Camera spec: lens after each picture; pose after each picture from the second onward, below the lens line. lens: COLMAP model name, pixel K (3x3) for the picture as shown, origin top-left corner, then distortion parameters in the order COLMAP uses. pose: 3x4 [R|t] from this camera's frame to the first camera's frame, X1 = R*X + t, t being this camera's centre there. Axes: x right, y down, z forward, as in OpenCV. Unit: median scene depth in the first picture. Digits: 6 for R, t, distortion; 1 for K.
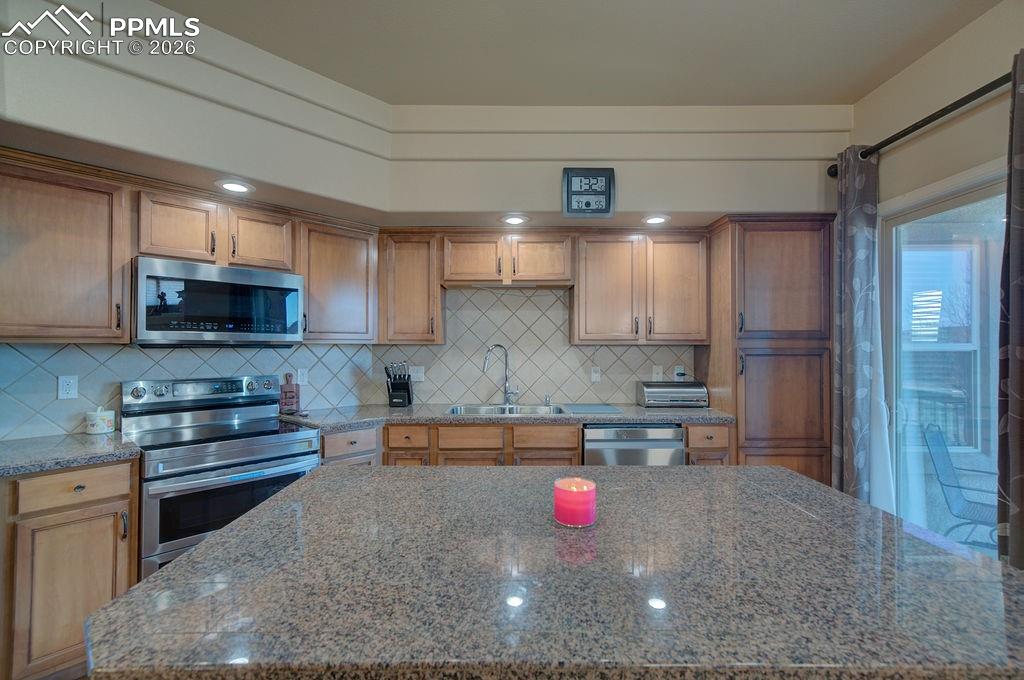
lens RADIAL K [[461.7, 0, 508.4], [0, 461.7, 343.8], [0, 0, 1]] dist [-0.000196, 0.000967]
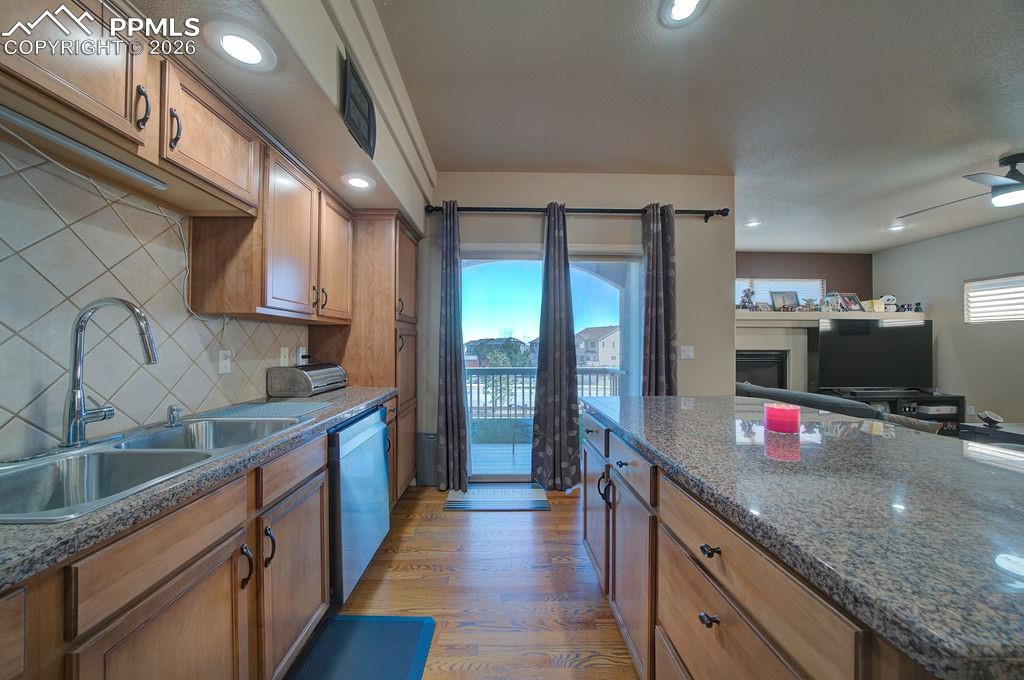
lens RADIAL K [[338.5, 0, 505.5], [0, 338.5, 342.4], [0, 0, 1]] dist [-0.013759, -0.000039]
pose [[-0.003566, 0.006844, 0.999970, -0.350426], [-0.004285, 0.999967, -0.006859, 0.048970], [-0.999984, -0.004309, -0.003537, 0.728804]]
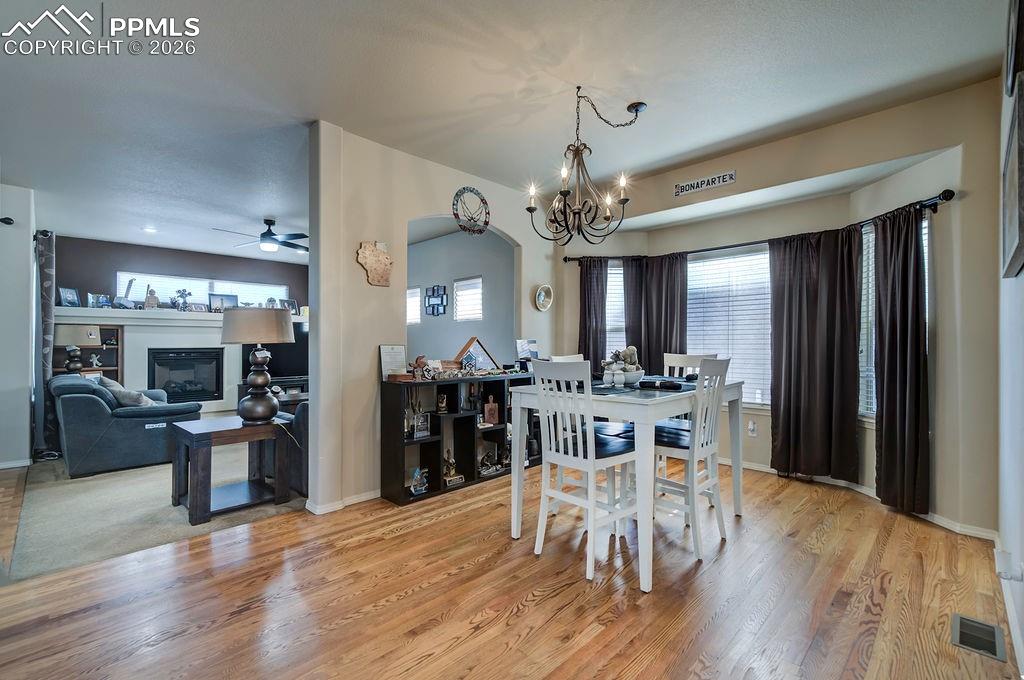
lens RADIAL K [[453.5, 0, 512.5], [0, 453.5, 341.1], [0, 0, 1]] dist [0.004525, 0.003508]
pose [[-0.706399, 0.007457, 0.707774, -1.622683], [0.001064, 0.999955, -0.009473, 0.059900], [-0.707813, -0.005939, -0.706375, -0.057120]]
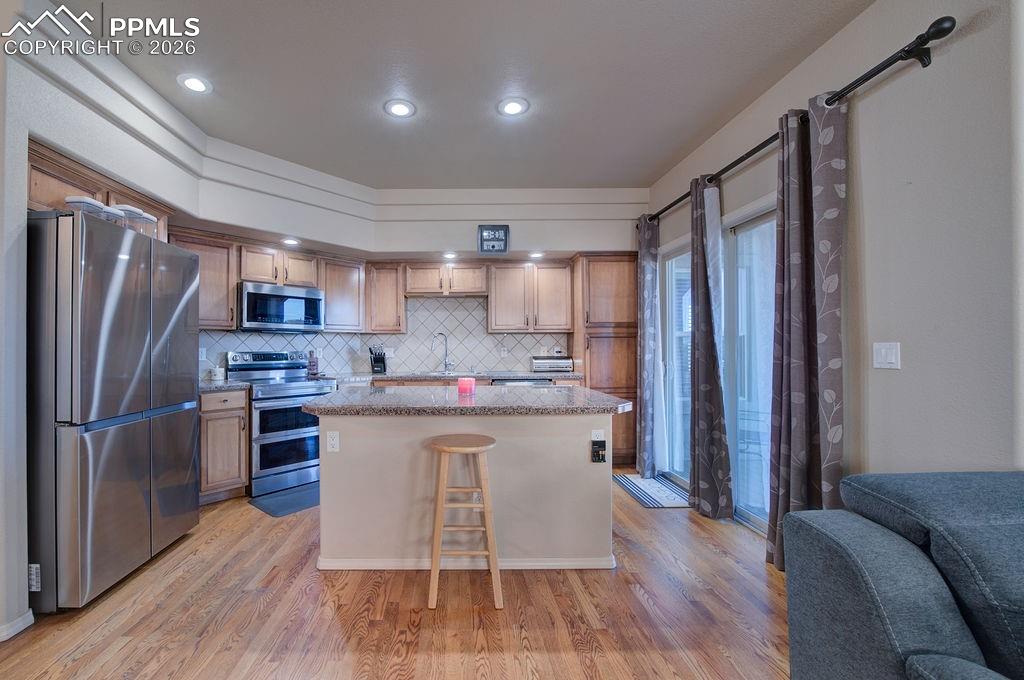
lens RADIAL K [[415.1, 0, 452.3], [0, 415.1, 346.8], [0, 0, 1]] dist [-0.018017, -0.000253]
pose [[0.999914, -0.004769, -0.012237, 0.039631], [0.004792, 0.999987, 0.001898, 0.052795], [0.012227, -0.001957, 0.999923, -0.477618]]
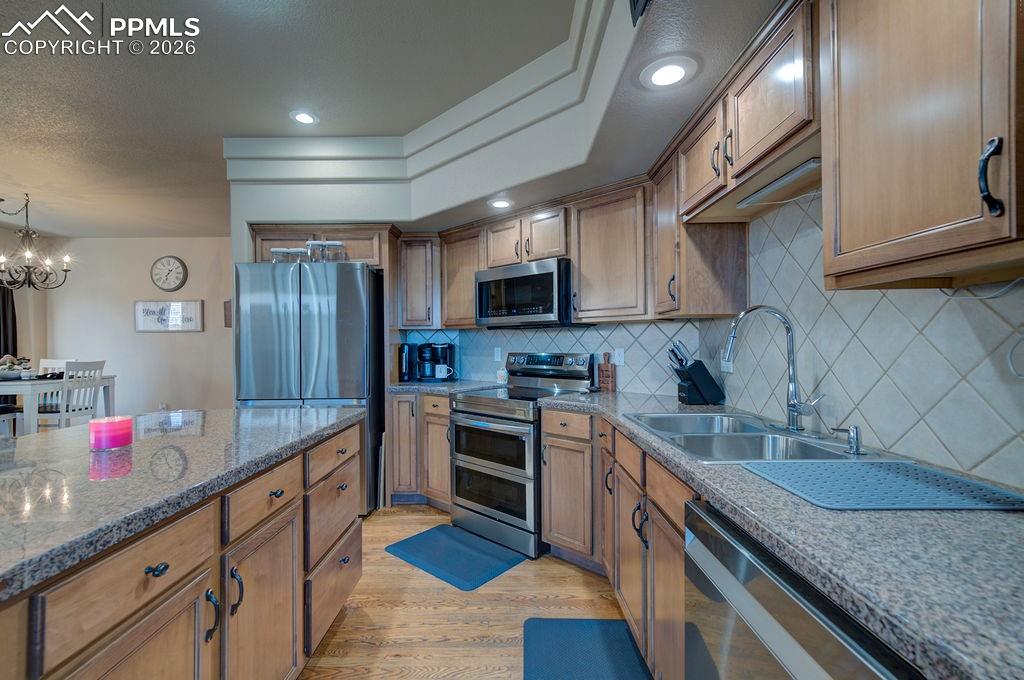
lens RADIAL K [[453.5, 0, 509.0], [0, 453.5, 344.1], [0, 0, 1]] dist [0.004525, 0.003508]
pose [[-0.011044, 0.000075, -0.999939, 0.555560], [0.011594, 0.999933, -0.000053, 0.044802], [0.999872, -0.011594, -0.011044, 0.838698]]
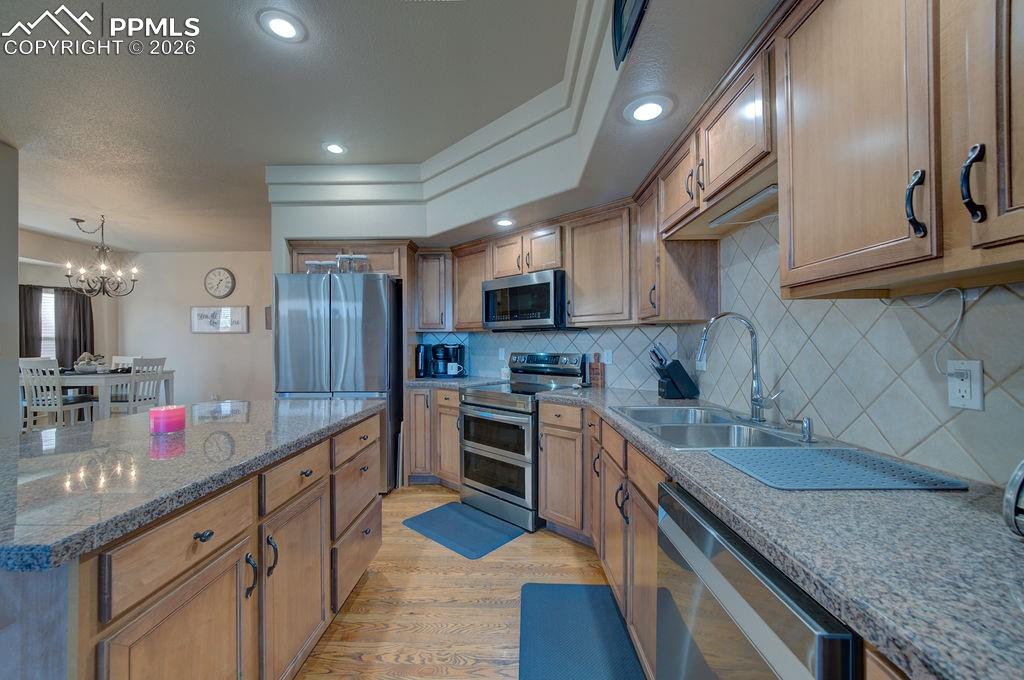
lens RADIAL K [[397.6, 0, 510.1], [0, 397.6, 345.6], [0, 0, 1]] dist [-0.008563, 0.000686]
pose [[-0.020836, 0.001201, -0.999782, 0.558067], [0.007012, 0.999975, 0.001055, 0.044871], [0.999758, -0.006988, -0.020844, 0.846120]]
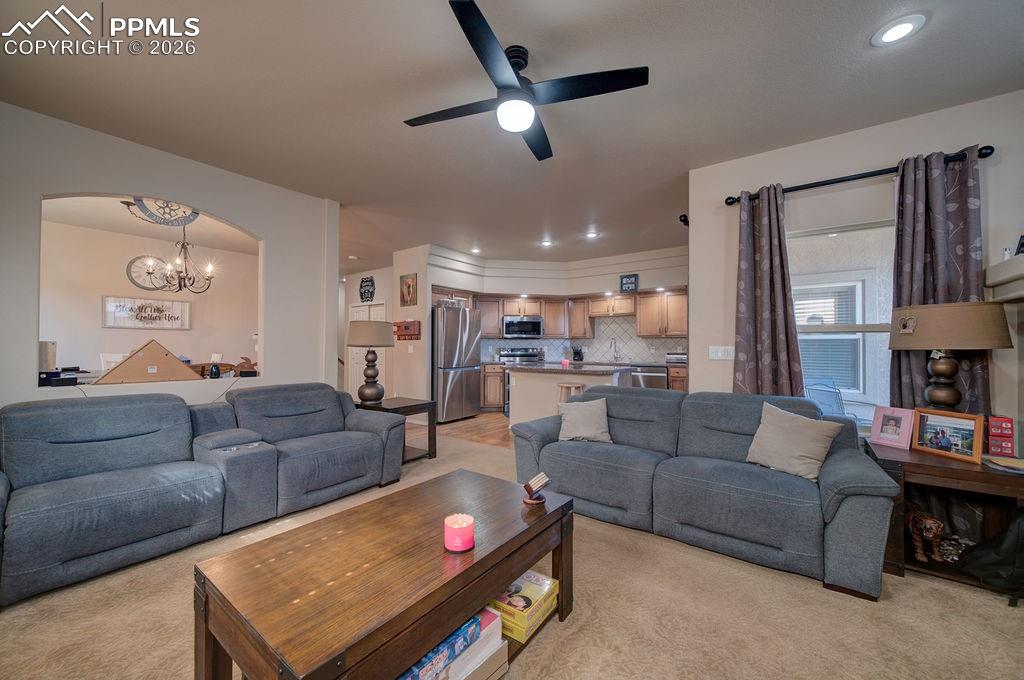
lens RADIAL K [[397.6, 0, 505.3], [0, 397.6, 337.9], [0, 0, 1]] dist [-0.008563, 0.000686]
pose [[0.782544, -0.010075, -0.622514, 1.052444], [-0.001035, 0.999847, -0.017483, 0.047550], [0.622594, 0.014325, 0.782414, -1.312369]]
